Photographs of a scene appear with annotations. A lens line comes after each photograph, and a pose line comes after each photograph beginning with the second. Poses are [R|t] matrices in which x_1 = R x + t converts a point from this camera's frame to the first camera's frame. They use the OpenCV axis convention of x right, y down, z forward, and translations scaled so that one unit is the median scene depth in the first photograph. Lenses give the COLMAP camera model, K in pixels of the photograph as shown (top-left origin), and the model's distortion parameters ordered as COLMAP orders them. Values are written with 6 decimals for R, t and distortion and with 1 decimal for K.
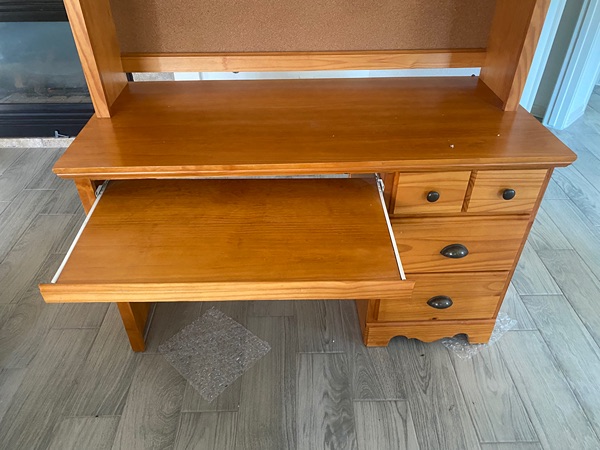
lens RADIAL K [[458.7, 0, 299.0], [0, 458.7, 225.5], [0, 0, 1]] dist [0.044641, -0.045783]
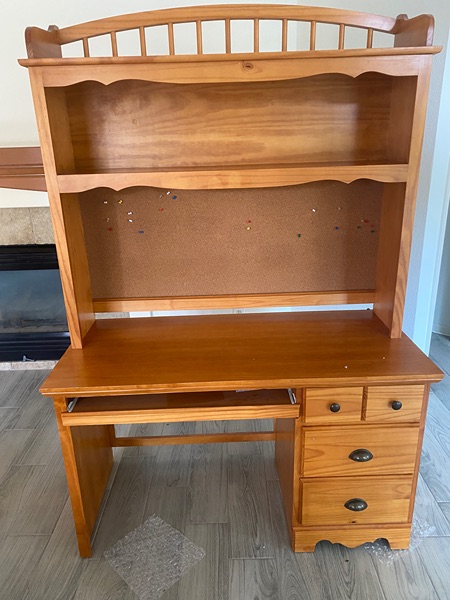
lens RADIAL K [[458.7, 0, 225.5], [0, 458.7, 299.0], [0, 0, 1]] dist [0.044641, -0.045783]
pose [[0.999333, -0.018809, -0.031305, 0.032254], [0.008497, 0.953407, -0.301566, 0.024780], [0.035519, 0.301099, 0.952931, -0.230618]]
